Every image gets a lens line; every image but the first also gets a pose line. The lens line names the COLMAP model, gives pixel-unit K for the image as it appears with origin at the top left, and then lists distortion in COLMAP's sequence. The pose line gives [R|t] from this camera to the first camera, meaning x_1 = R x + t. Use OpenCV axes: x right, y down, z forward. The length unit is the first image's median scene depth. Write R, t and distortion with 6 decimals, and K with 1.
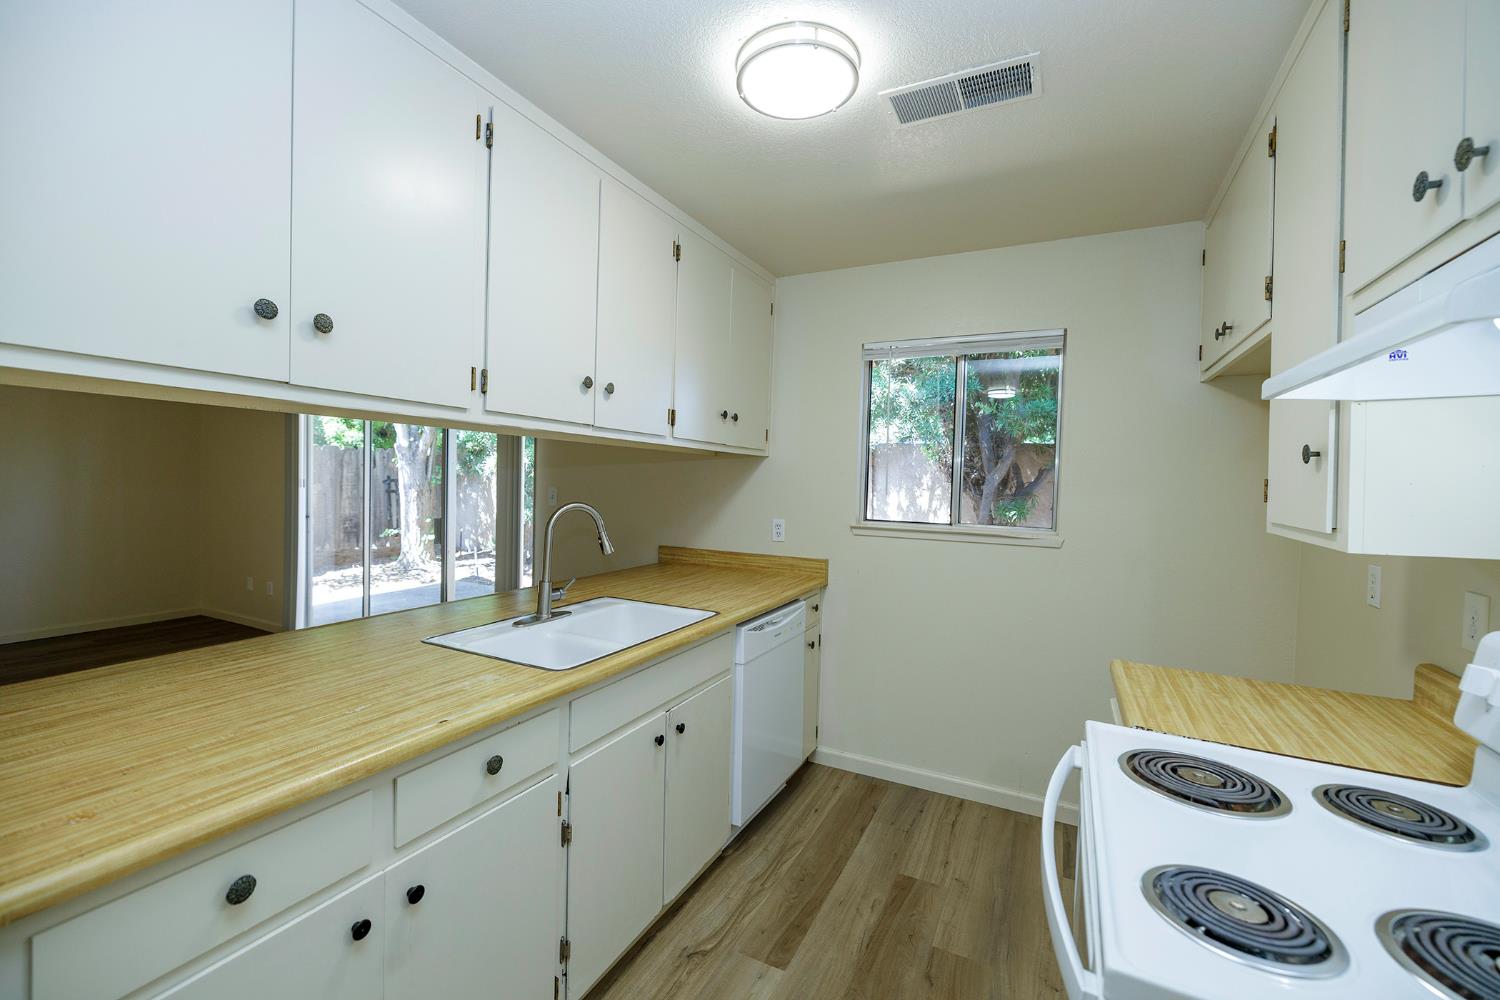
lens RADIAL K [[627.3, 0, 744.0], [0, 627.3, 499.1], [0, 0, 1]] dist [0.002901, -0.000407]
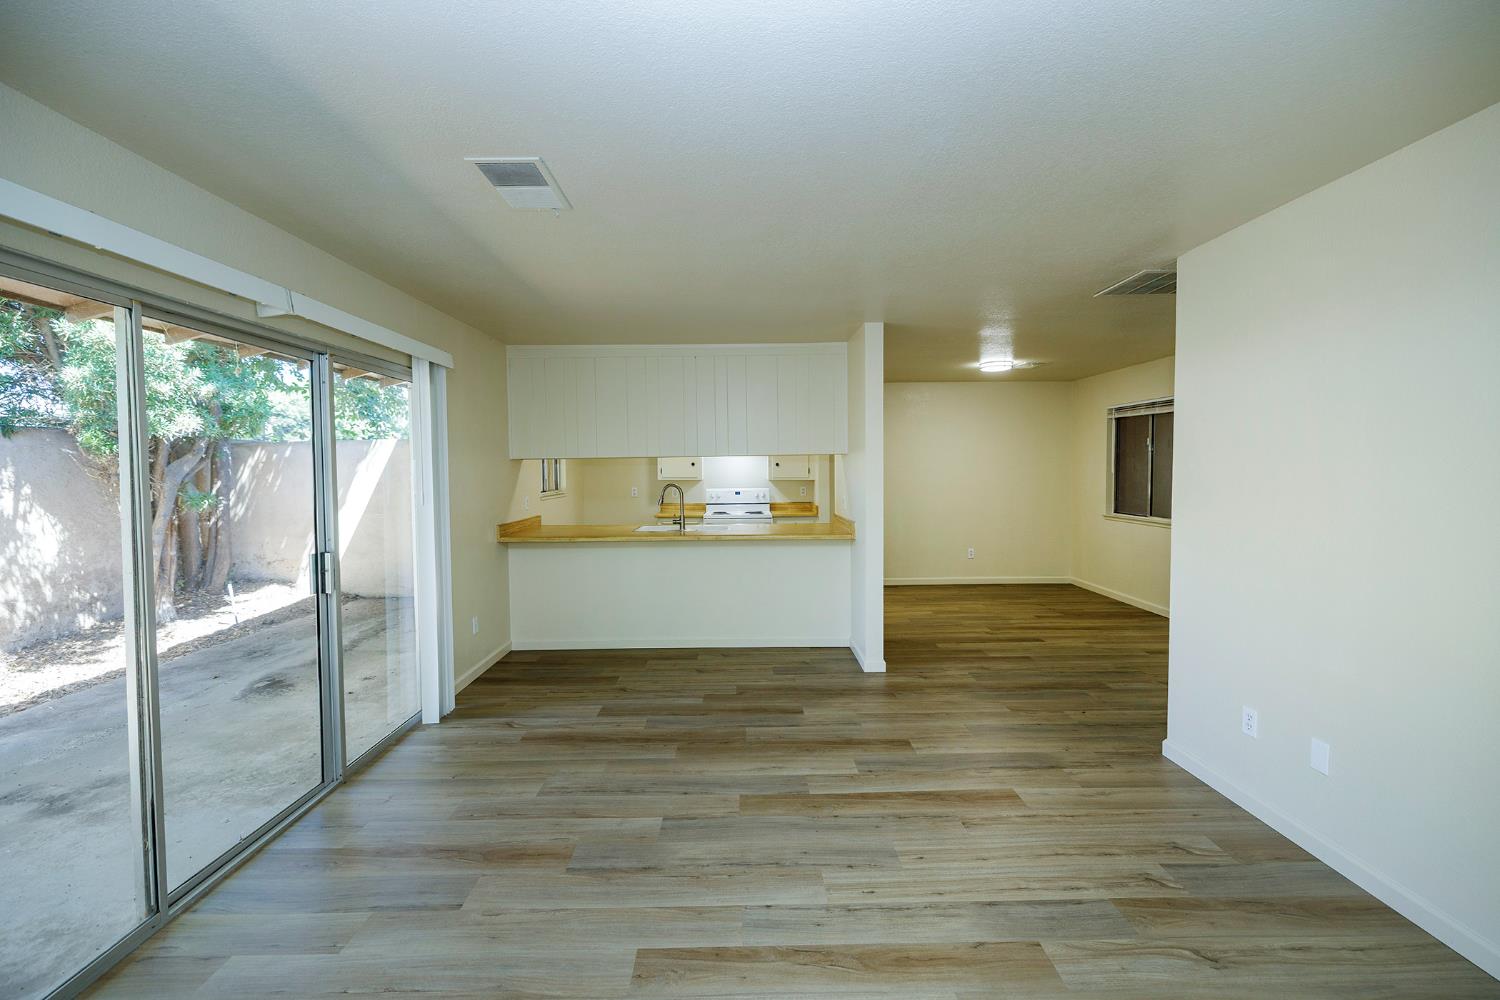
lens RADIAL K [[627.3, 0, 743.9], [0, 627.3, 494.8], [0, 0, 1]] dist [0.002901, -0.000407]
pose [[-0.466438, -0.059022, 0.882582, -0.859744], [0.027559, 0.996317, 0.081192, -0.048332], [-0.884124, 0.062194, -0.463094, 0.632609]]
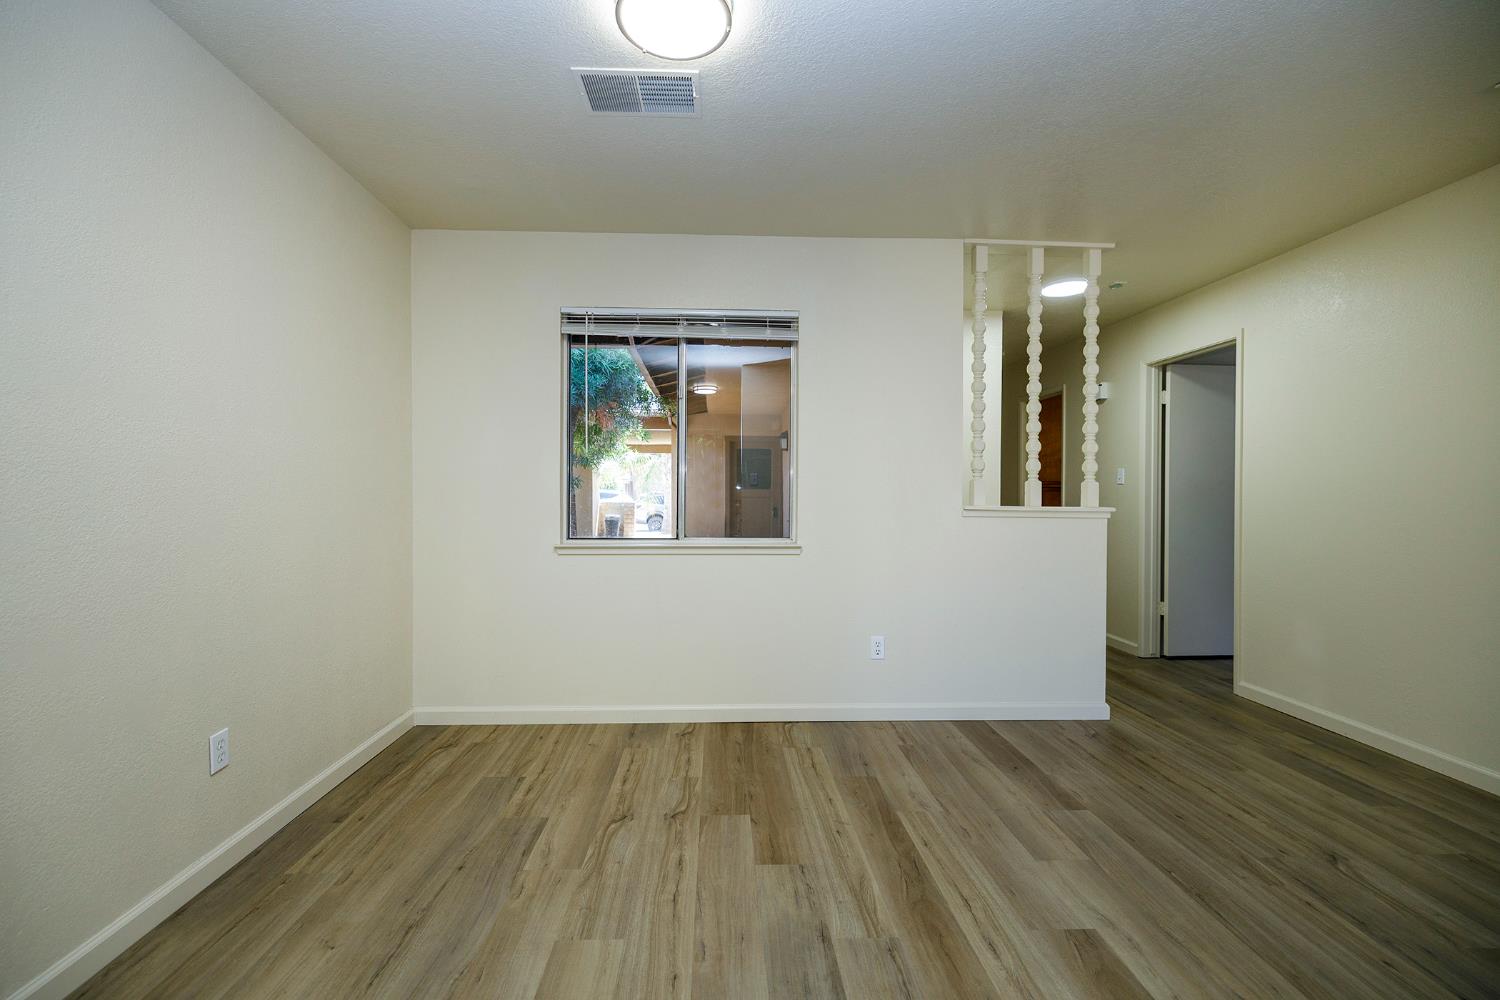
lens RADIAL K [[627.3, 0, 737.6], [0, 627.3, 495.9], [0, 0, 1]] dist [0.002901, -0.000407]
pose [[-0.870549, -0.023586, -0.491516, -0.083829], [-0.041807, 0.998784, 0.026120, 0.033424], [0.490302, 0.043288, -0.870477, 0.081416]]
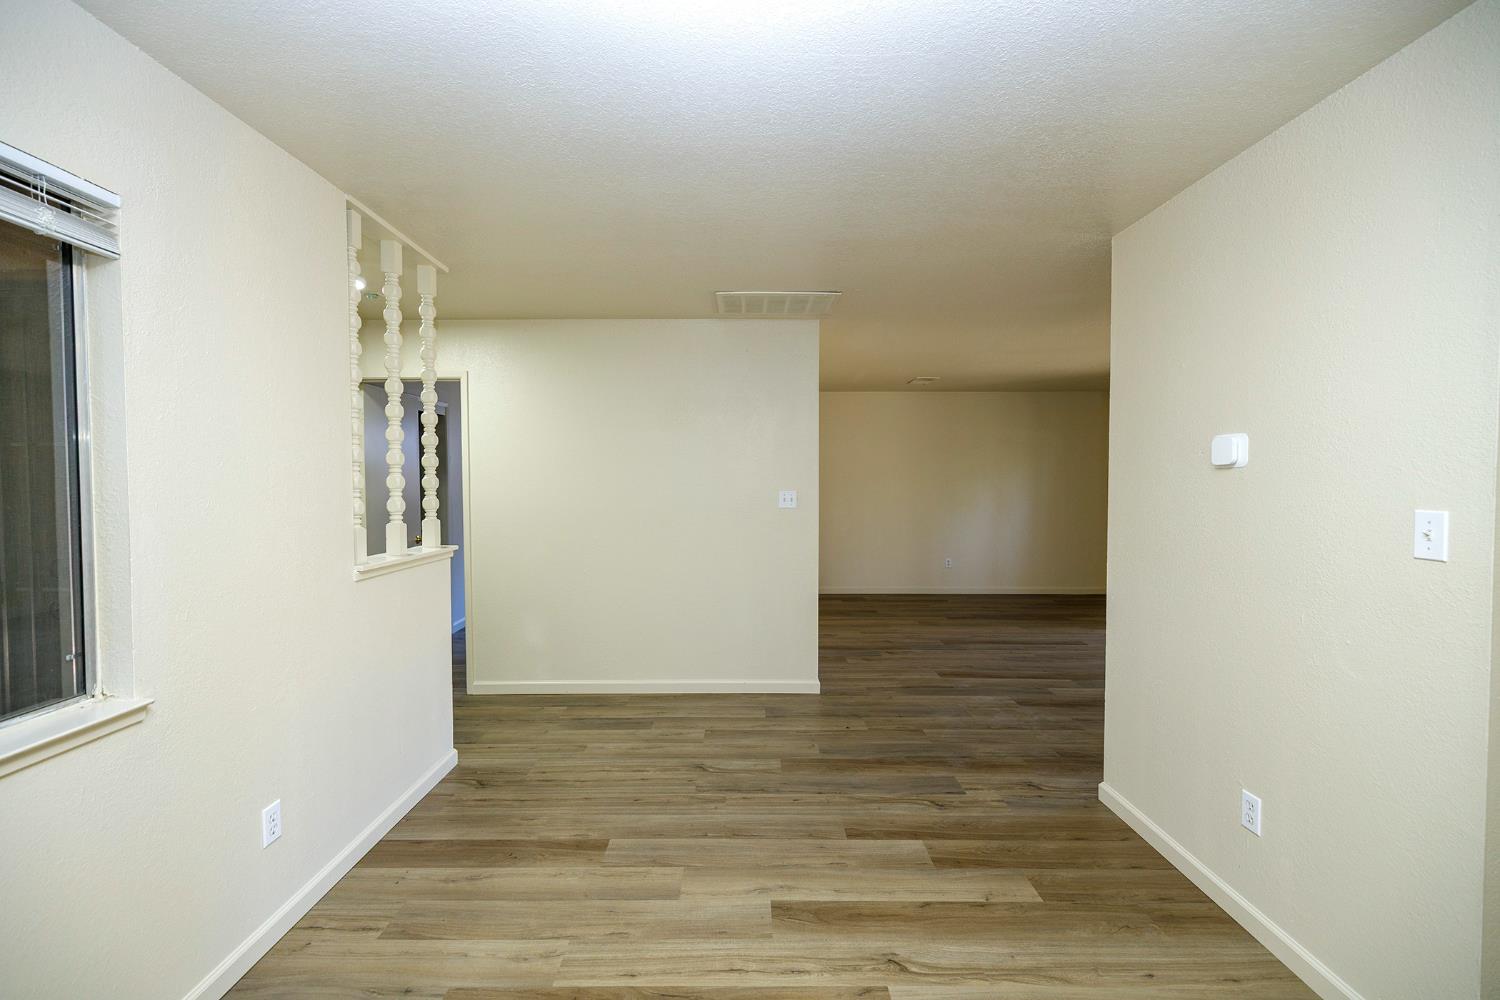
lens RADIAL K [[627.3, 0, 741.4], [0, 627.3, 499.4], [0, 0, 1]] dist [0.002901, -0.000407]
pose [[0.453427, 0.005565, -0.891276, -0.061801], [-0.015093, 0.999885, -0.001435, 0.005364], [0.891166, 0.014102, 0.453459, -0.230544]]
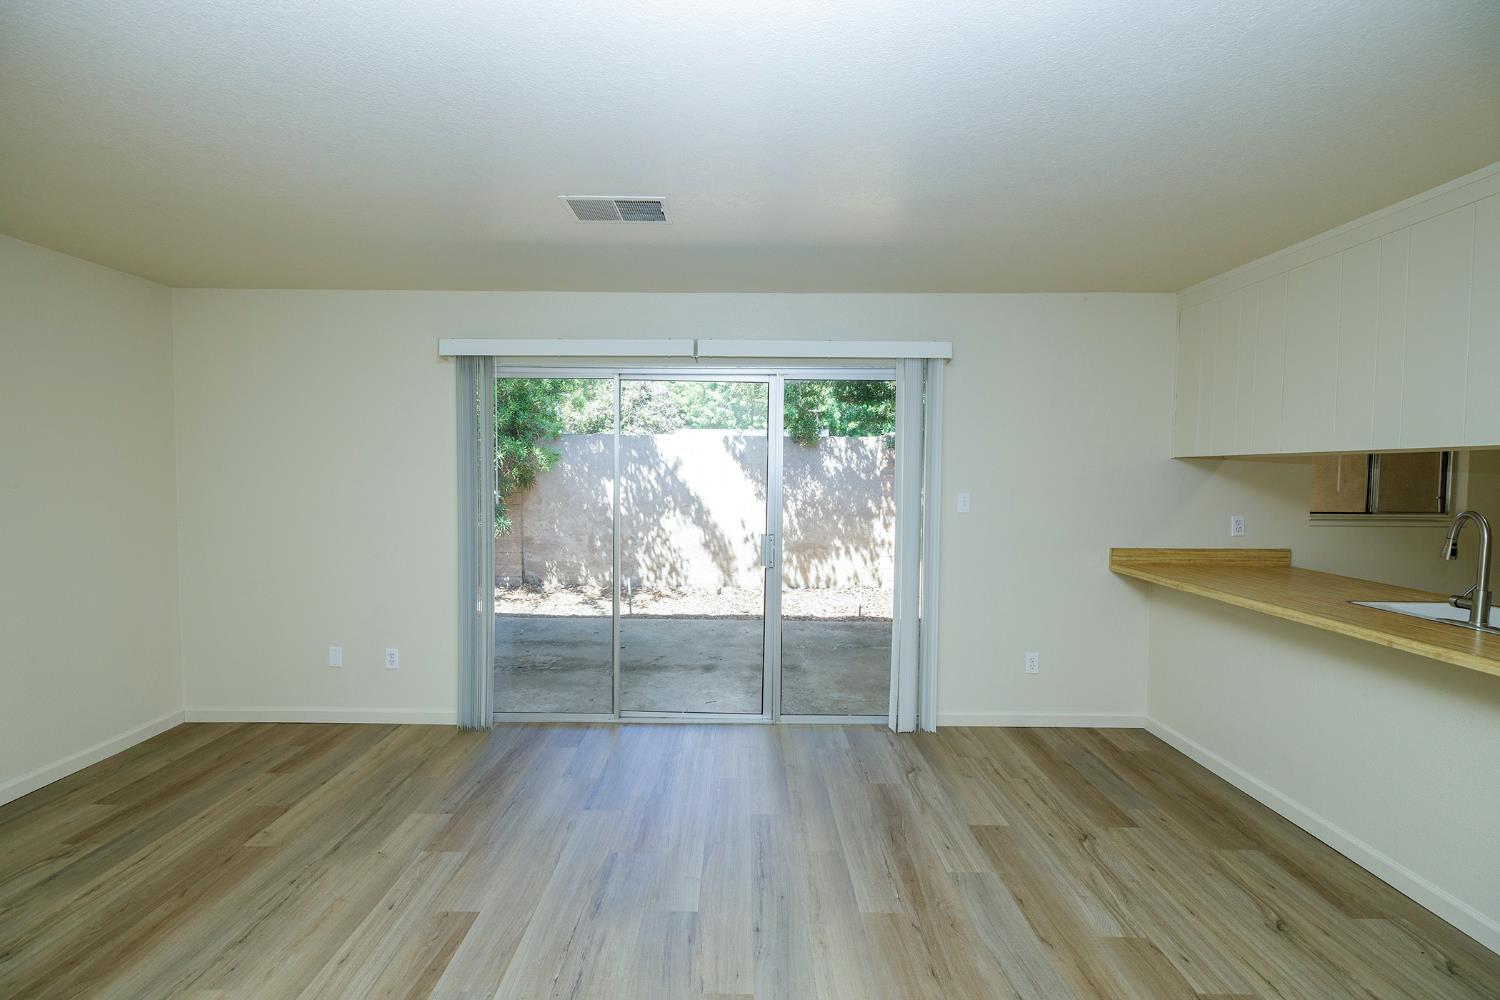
lens RADIAL K [[627.3, 0, 738.9], [0, 627.3, 500.0], [0, 0, 1]] dist [0.002901, -0.000407]
pose [[0.890271, -0.039068, 0.453752, -0.606888], [0.029401, 0.999166, 0.028342, -0.027281], [-0.454481, -0.011891, 0.890677, 0.209506]]
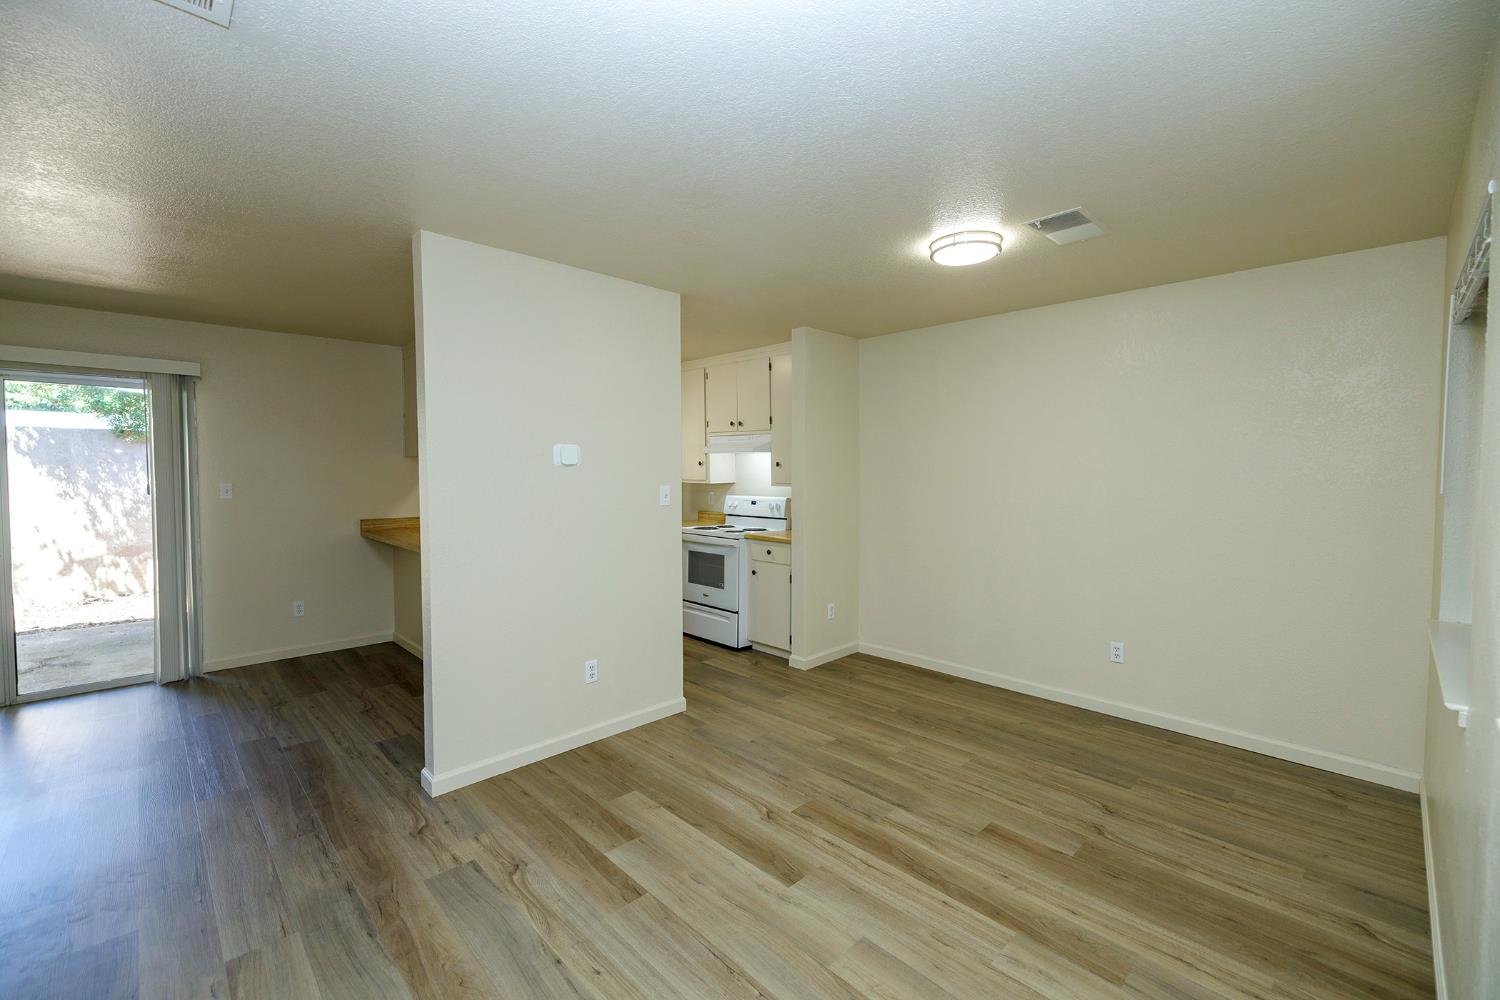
lens RADIAL K [[627.3, 0, 741.2], [0, 627.3, 499.3], [0, 0, 1]] dist [0.002901, -0.000407]
pose [[0.321001, -0.065440, 0.944815, -0.656053], [0.036076, 0.997731, 0.056849, -0.012212], [-0.946391, 0.015836, 0.322634, -0.152538]]
